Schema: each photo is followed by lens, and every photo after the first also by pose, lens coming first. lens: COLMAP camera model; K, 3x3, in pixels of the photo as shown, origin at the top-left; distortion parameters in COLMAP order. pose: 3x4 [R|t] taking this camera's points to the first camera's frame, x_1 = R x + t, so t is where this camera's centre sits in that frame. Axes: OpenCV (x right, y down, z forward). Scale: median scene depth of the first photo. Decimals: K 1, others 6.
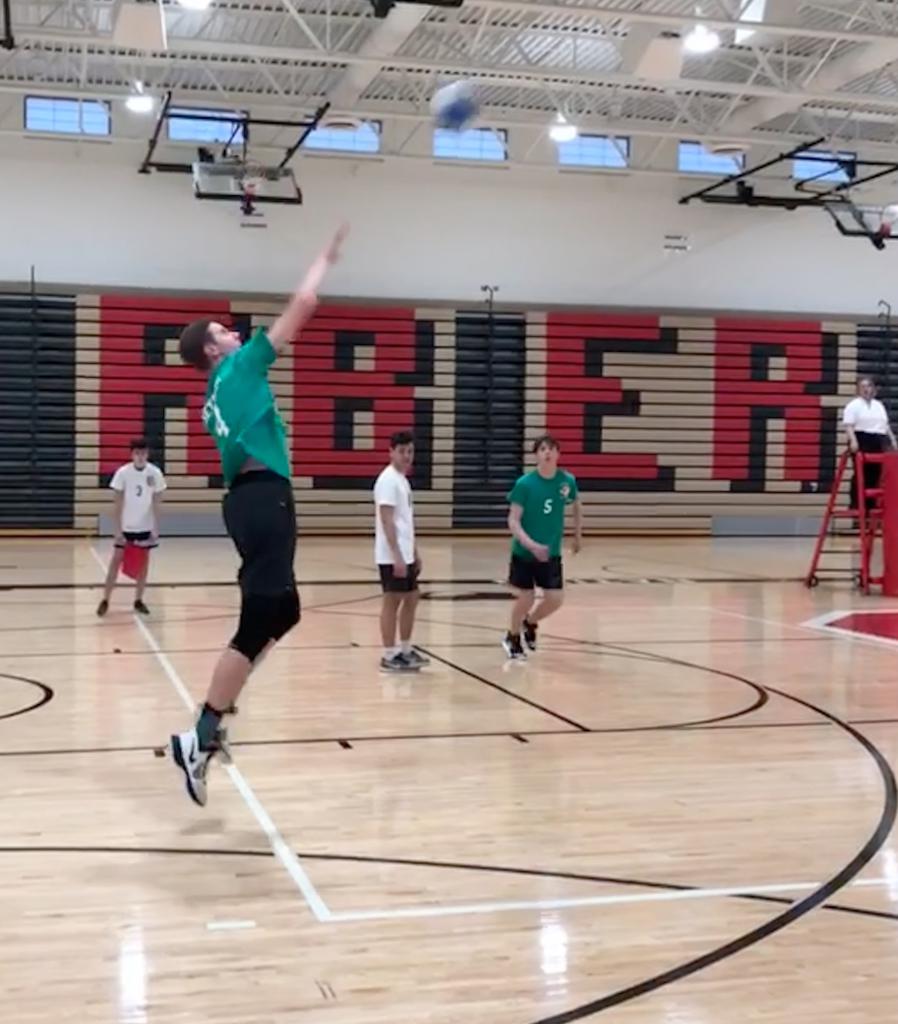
lens RADIAL K [[1311.5, 0, 347.3], [0, 1311.5, 514.5], [0, 0, 1]] dist [0.126073, -0.360692]
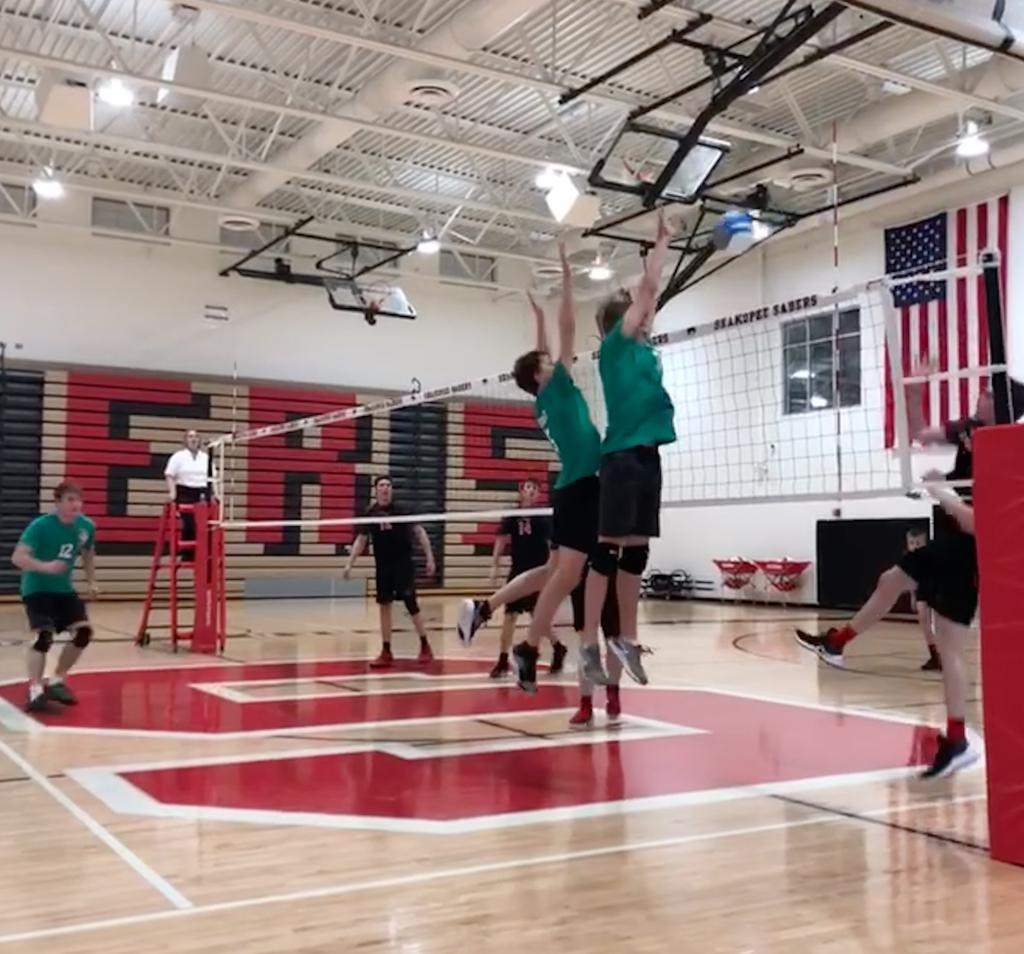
lens RADIAL K [[1206.3, 0, 512.0], [0, 1206.3, 477.0], [0, 0, 1]] dist [0.142863, -0.404163]
pose [[0.951449, 0.016388, 0.307370, 0.189928], [0.011567, 0.995973, -0.088907, 0.008919], [-0.307590, 0.088146, 0.947428, 0.048040]]
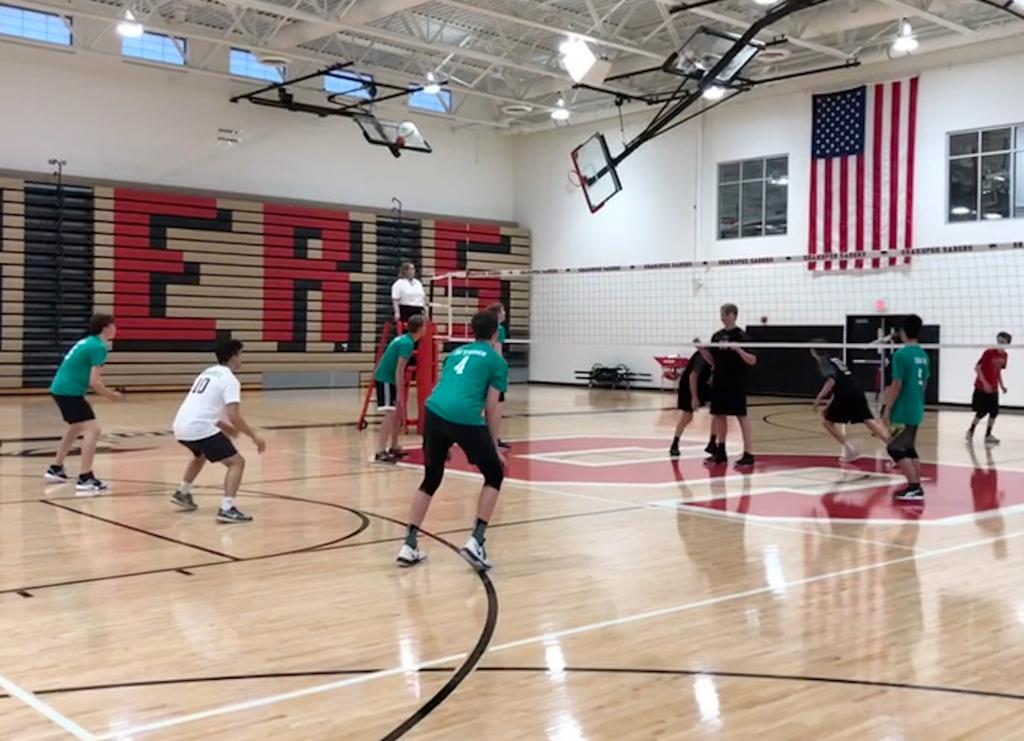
lens RADIAL K [[1161.0, 0, 509.5], [0, 1161.0, 348.6], [0, 0, 1]] dist [0.148576, -0.444184]
pose [[0.875145, -0.003482, 0.483848, -0.033110], [0.013106, 0.999778, -0.016509, -0.000220], [-0.483683, 0.020789, 0.874996, -0.006487]]
